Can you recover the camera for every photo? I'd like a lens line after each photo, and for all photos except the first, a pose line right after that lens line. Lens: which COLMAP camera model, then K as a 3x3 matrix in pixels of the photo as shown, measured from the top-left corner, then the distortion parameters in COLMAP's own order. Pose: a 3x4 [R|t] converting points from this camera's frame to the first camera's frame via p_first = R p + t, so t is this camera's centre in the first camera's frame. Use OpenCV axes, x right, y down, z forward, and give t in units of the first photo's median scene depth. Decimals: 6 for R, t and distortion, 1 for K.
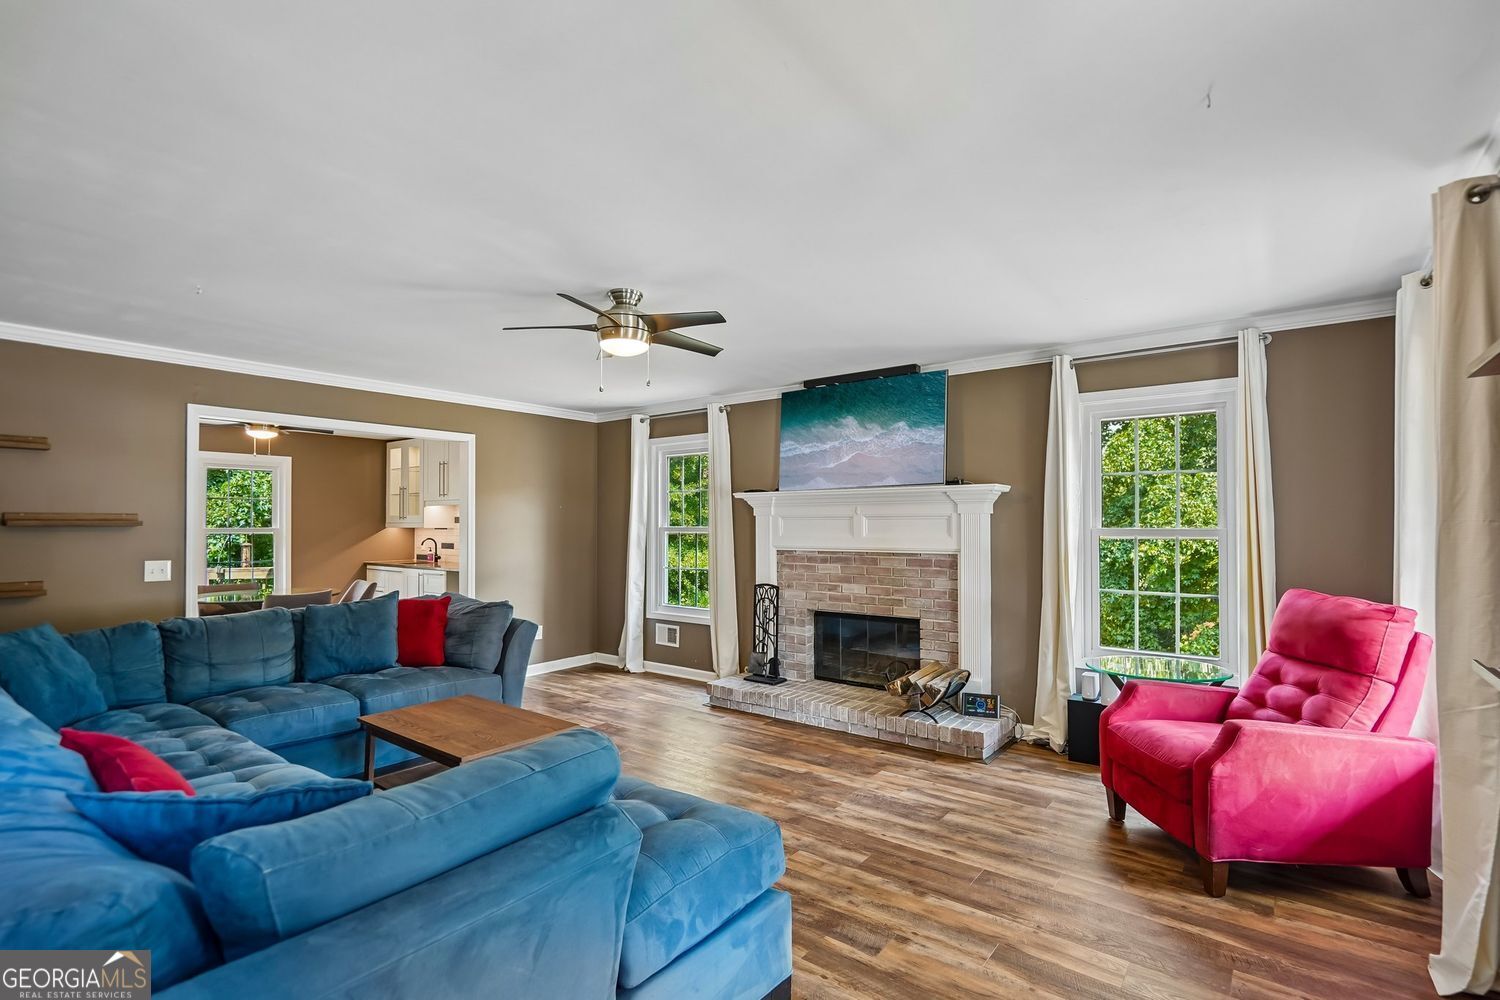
lens RADIAL K [[700.1, 0, 742.6], [0, 700.1, 513.2], [0, 0, 1]] dist [0.001261, 0.000904]
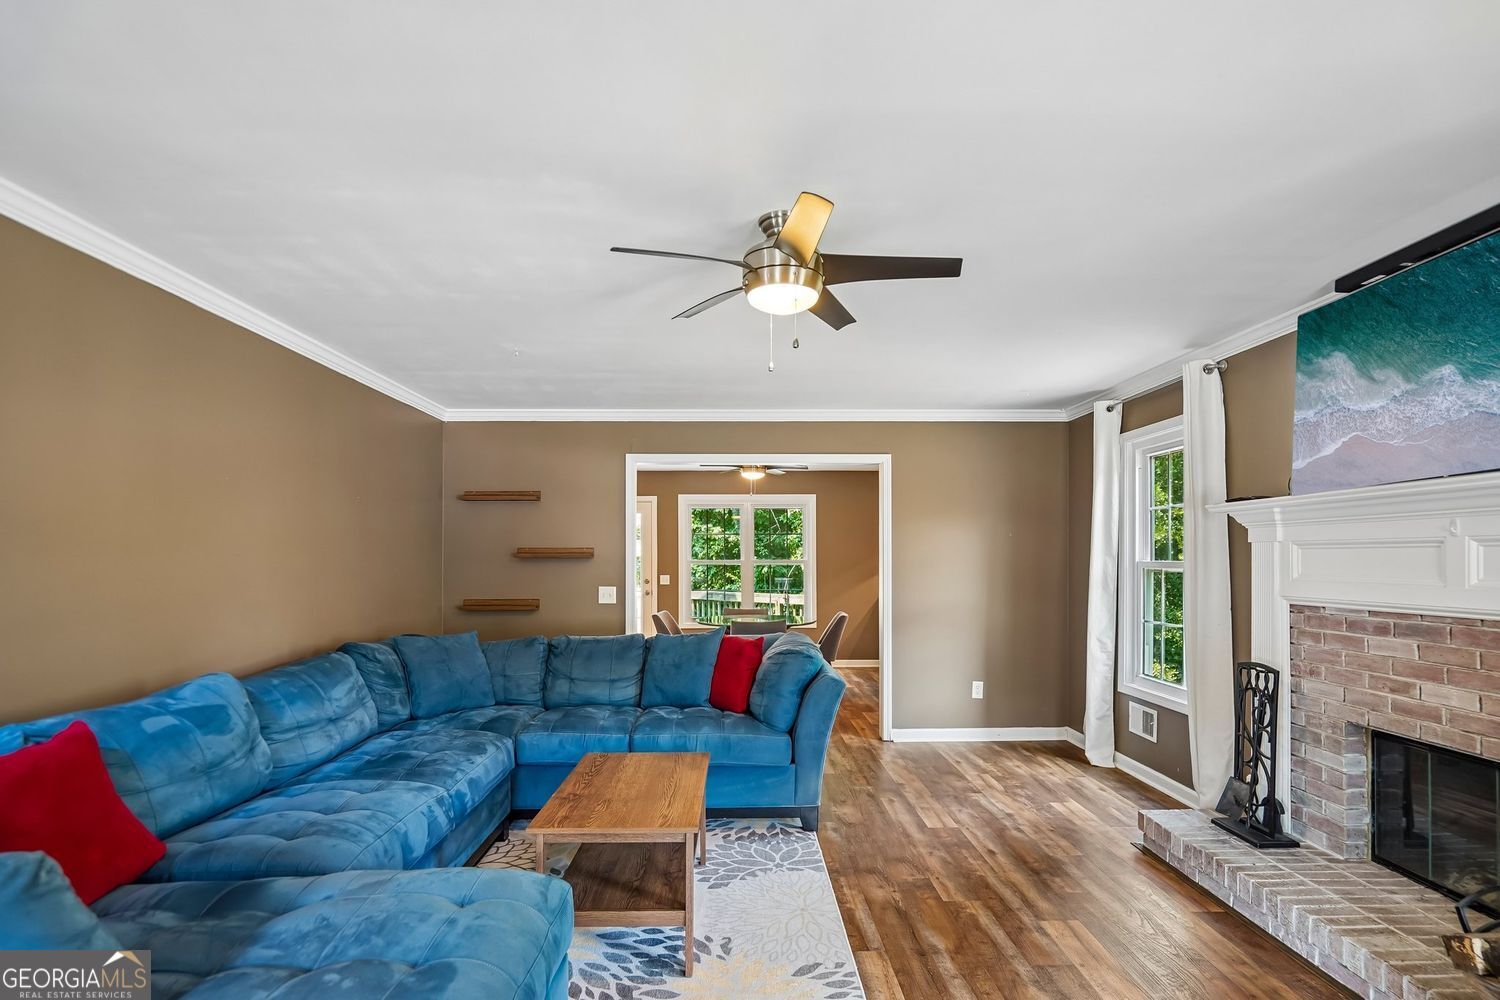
lens RADIAL K [[714.2, 0, 750.7], [0, 714.2, 557.5], [0, 0, 1]] dist [-0.000980, -0.000068]
pose [[0.634722, 0.001450, -0.772739, 0.217346], [0.010965, 0.999881, 0.010882, 0.005485], [0.772663, -0.015380, 0.634631, 0.323502]]
